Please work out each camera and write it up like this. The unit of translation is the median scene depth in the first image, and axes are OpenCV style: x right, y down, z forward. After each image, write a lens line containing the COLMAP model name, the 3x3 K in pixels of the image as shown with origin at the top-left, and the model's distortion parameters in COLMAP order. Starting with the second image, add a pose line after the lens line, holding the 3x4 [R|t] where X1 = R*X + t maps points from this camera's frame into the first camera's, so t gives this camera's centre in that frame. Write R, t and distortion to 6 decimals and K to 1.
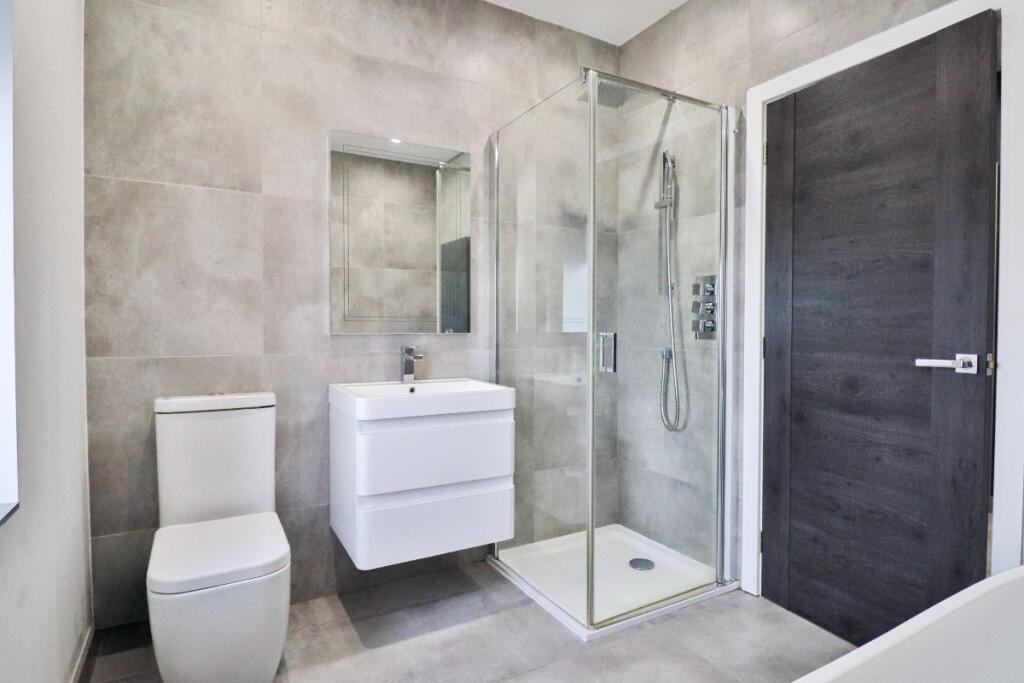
lens RADIAL K [[549.2, 0, 512.3], [0, 549.2, 340.2], [0, 0, 1]] dist [-0.033129, -0.000657]
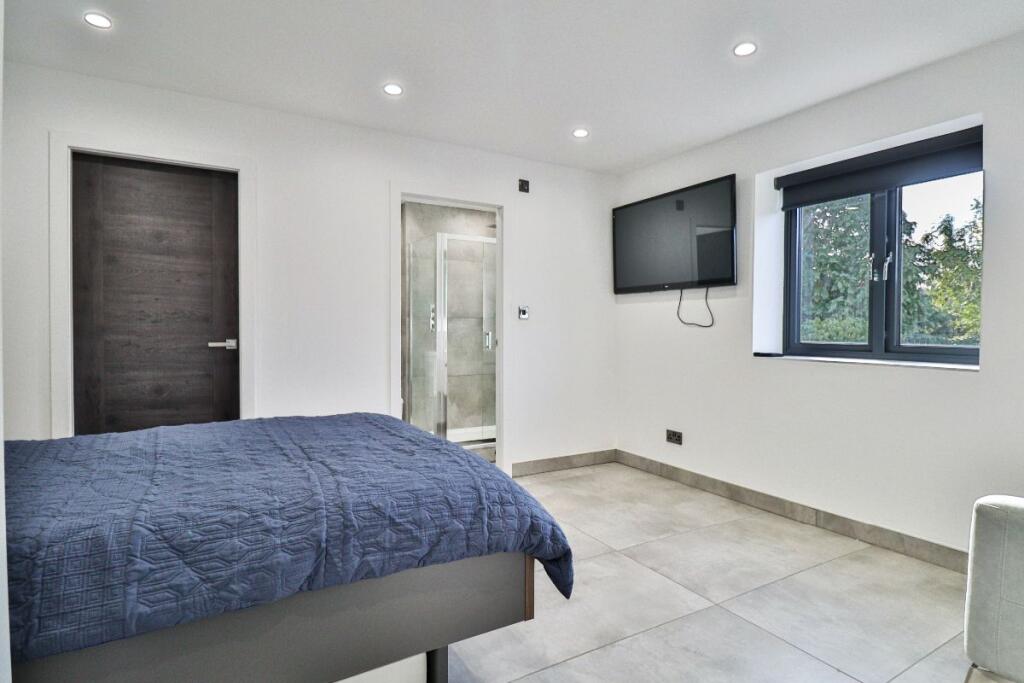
lens RADIAL K [[549.2, 0, 512.7], [0, 549.2, 340.1], [0, 0, 1]] dist [-0.033129, -0.000657]
pose [[-0.016520, -0.016911, 0.999721, -0.966229], [0.024377, 0.999553, 0.017311, -0.066216], [-0.999566, 0.024656, -0.016100, -0.008476]]
